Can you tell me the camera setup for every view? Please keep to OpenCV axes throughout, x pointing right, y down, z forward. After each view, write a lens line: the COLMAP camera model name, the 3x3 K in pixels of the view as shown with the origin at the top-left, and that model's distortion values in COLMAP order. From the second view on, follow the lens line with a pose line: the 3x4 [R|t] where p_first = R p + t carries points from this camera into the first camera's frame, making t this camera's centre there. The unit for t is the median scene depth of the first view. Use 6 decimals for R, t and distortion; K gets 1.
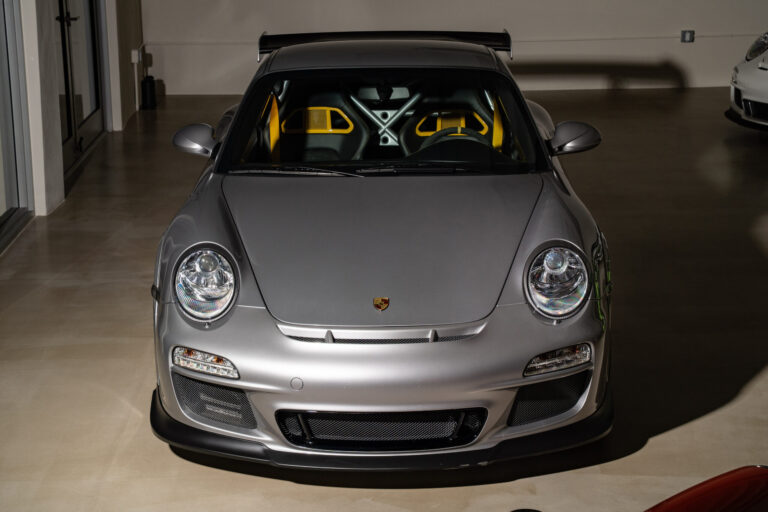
lens RADIAL K [[1503.8, 0, 386.9], [0, 1503.8, 253.0], [0, 0, 1]] dist [0.516697, 0.000000]
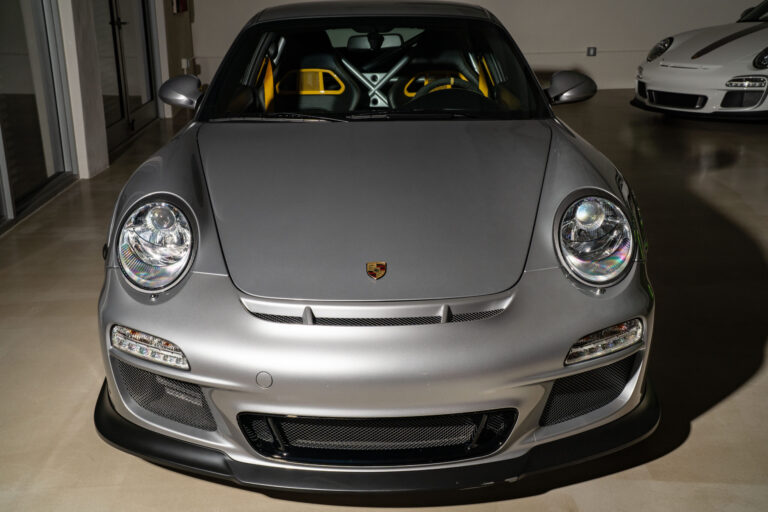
lens RADIAL K [[896.9, 0, 391.6], [0, 896.9, 256.3], [0, 0, 1]] dist [0.090169, 0.000000]
pose [[0.999729, -0.004879, 0.022769, -0.006058], [0.003756, 0.998786, 0.049117, 0.003877], [-0.022981, -0.049018, 0.998533, 0.513411]]
